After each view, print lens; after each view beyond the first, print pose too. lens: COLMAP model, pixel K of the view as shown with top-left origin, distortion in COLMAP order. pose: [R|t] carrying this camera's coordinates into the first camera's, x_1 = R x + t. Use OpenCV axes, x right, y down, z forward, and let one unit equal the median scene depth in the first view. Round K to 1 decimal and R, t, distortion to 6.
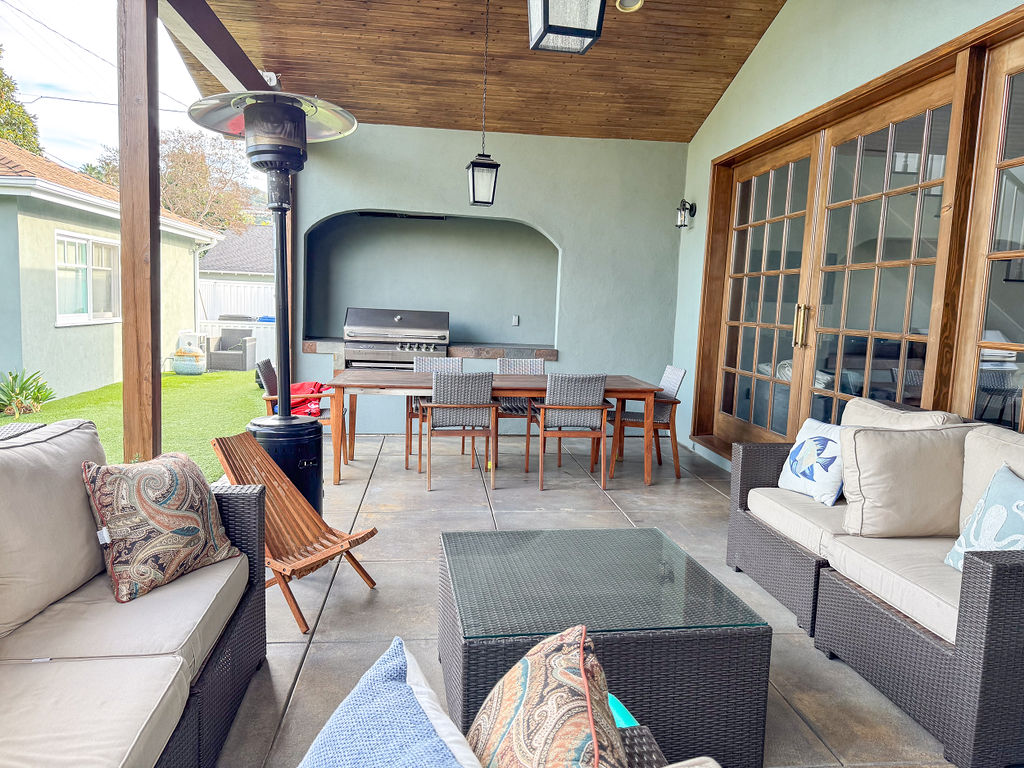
lens RADIAL K [[717.8, 0, 498.2], [0, 717.8, 382.6], [0, 0, 1]] dist [0.086980, -0.118007]
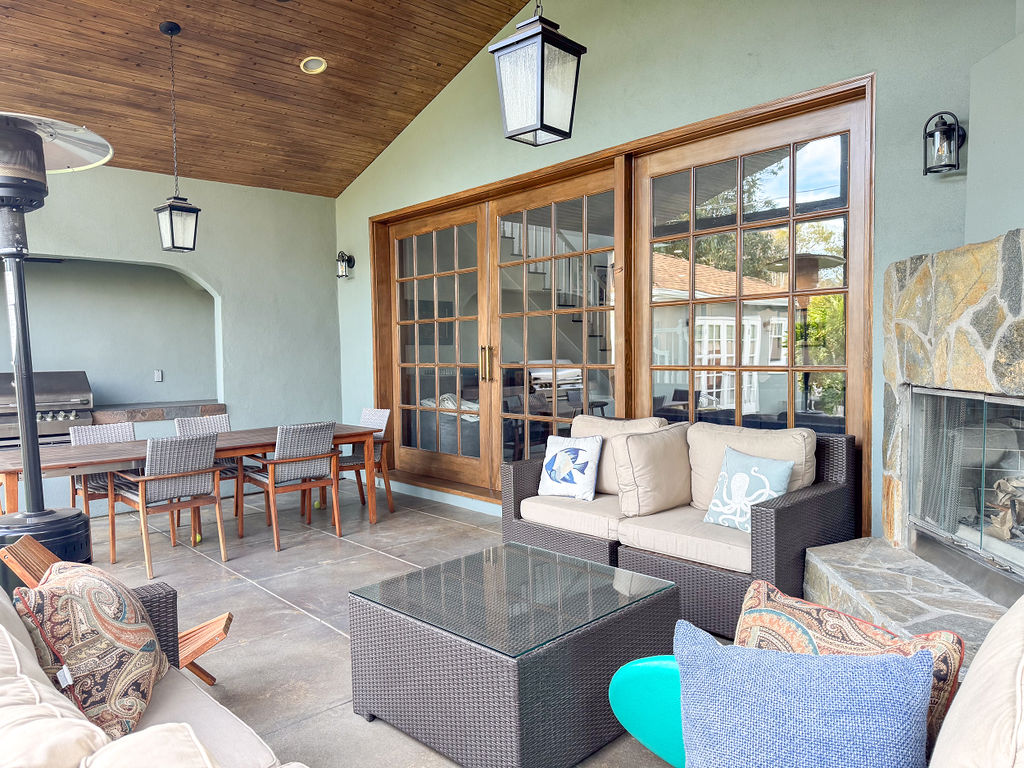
lens RADIAL K [[718.9, 0, 512.0], [0, 718.9, 384.0], [0, 0, 1]] dist [0.052821, -0.060338]
pose [[0.809558, -0.076457, 0.582039, -0.227902], [0.111091, 0.993520, -0.024008, -0.010986], [-0.576432, 0.084095, 0.812806, 0.027123]]
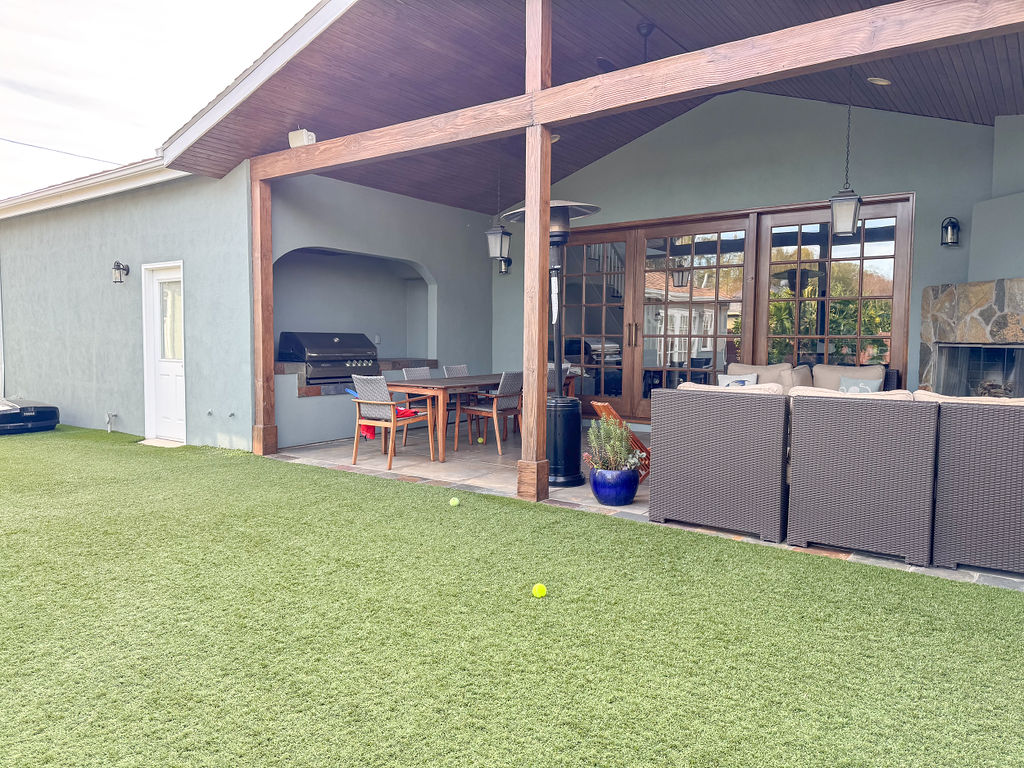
lens RADIAL K [[717.8, 0, 498.2], [0, 717.8, 382.6], [0, 0, 1]] dist [0.086980, -0.118007]
pose [[0.685693, -0.075250, 0.723991, -1.120999], [0.097864, 0.995142, 0.010745, -0.008639], [-0.721282, 0.063485, 0.689726, -0.004271]]
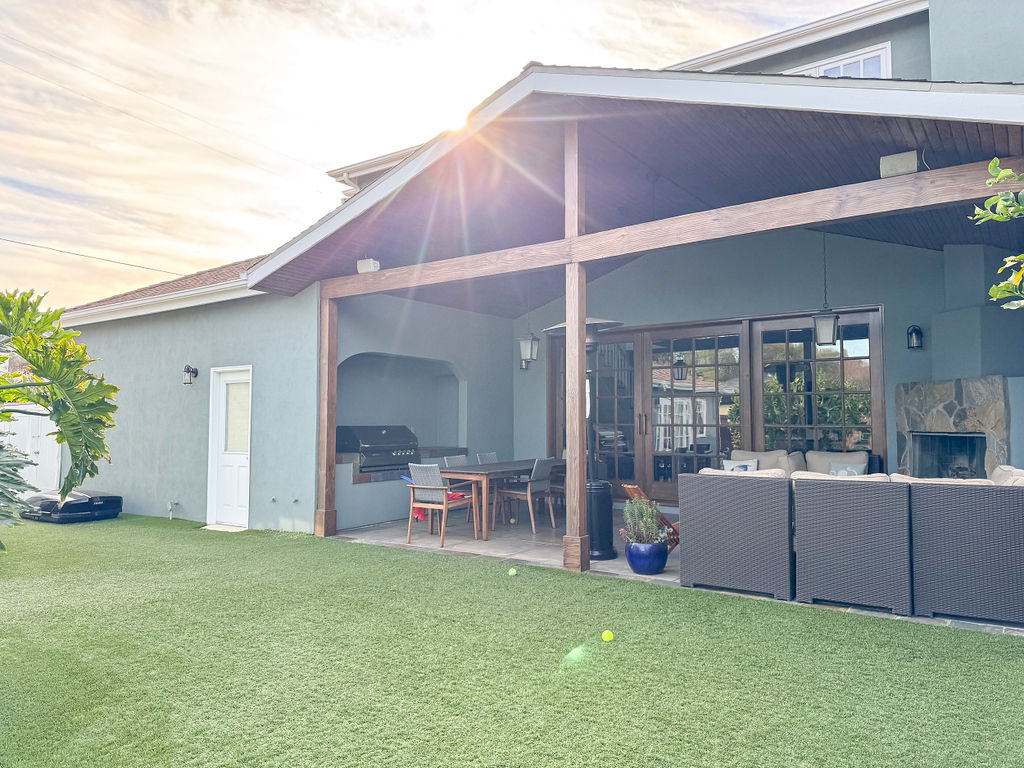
lens RADIAL K [[717.8, 0, 498.2], [0, 717.8, 382.6], [0, 0, 1]] dist [0.086980, -0.118007]
pose [[0.673869, 0.003671, 0.738842, -1.344399], [0.108518, 0.988651, -0.103888, -0.025839], [-0.730839, 0.150184, 0.665823, -0.077008]]
